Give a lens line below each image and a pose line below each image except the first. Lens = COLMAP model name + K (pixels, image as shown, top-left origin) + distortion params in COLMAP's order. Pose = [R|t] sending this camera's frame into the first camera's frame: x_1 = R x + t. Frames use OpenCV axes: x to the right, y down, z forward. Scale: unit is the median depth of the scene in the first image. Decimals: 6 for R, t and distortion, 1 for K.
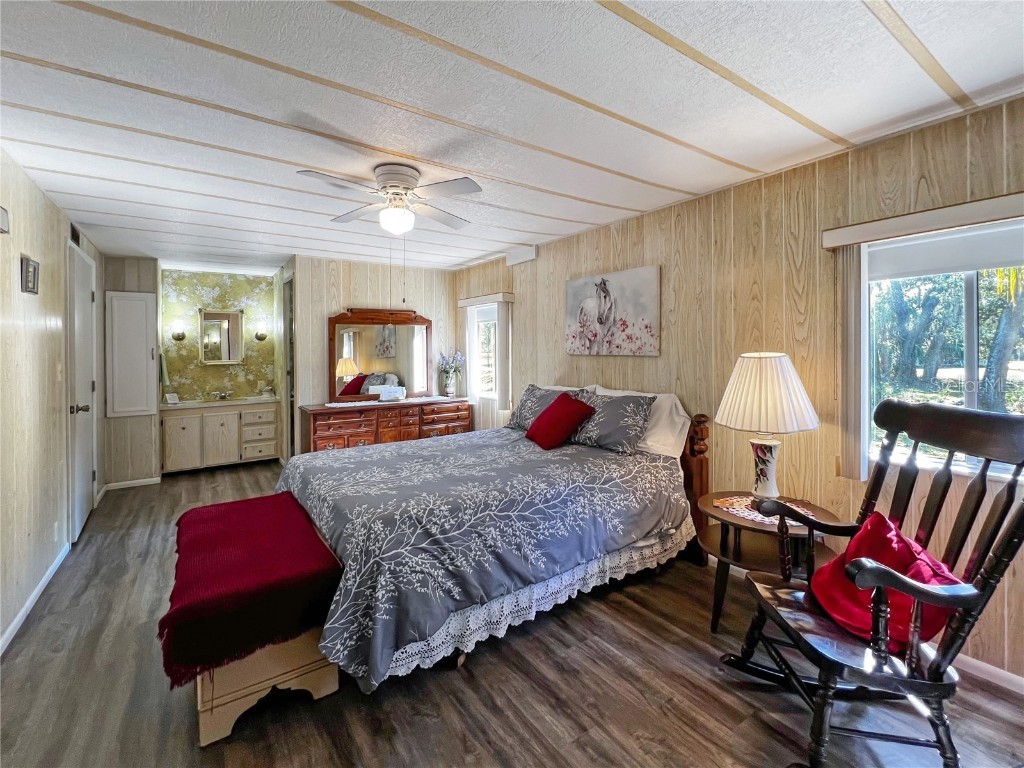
lens RADIAL K [[454.4, 0, 512.0], [0, 454.4, 384.0], [0, 0, 1]] dist [-0.001742, -0.000278]
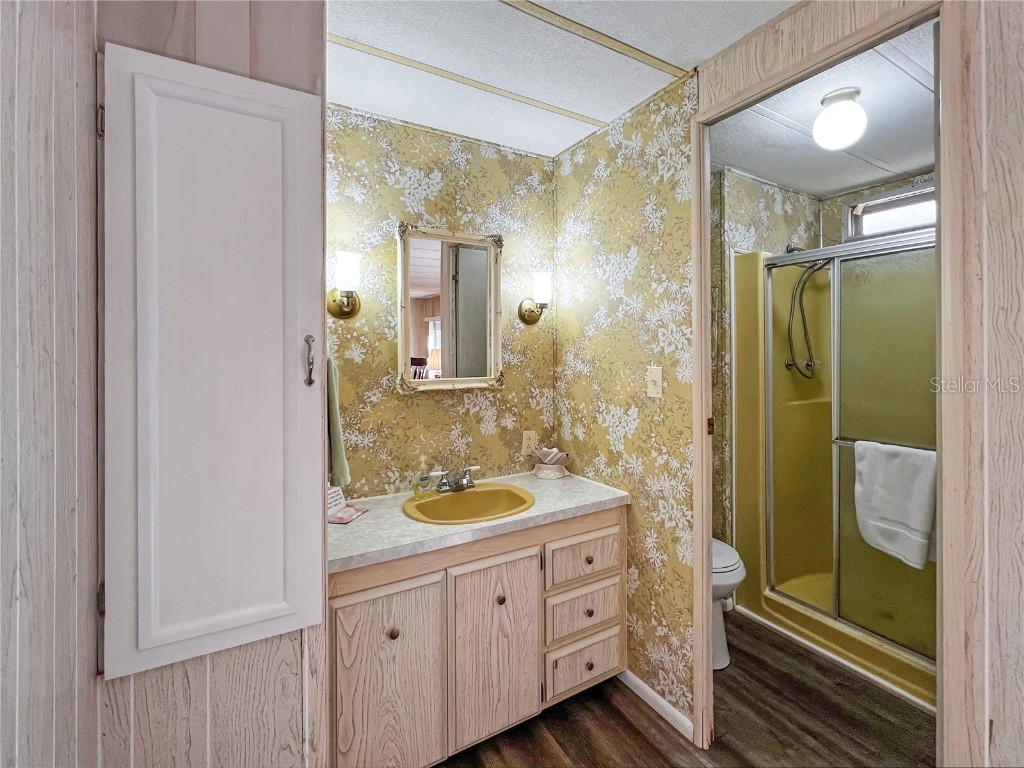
lens RADIAL K [[441.9, 0, 512.0], [0, 441.9, 384.0], [0, 0, 1]] dist [0.001332, 0.000241]
pose [[0.998017, 0.009476, -0.062228, -0.586324], [-0.009539, 0.999954, -0.000711, -0.048490], [0.062218, 0.001303, 0.998062, 0.681114]]
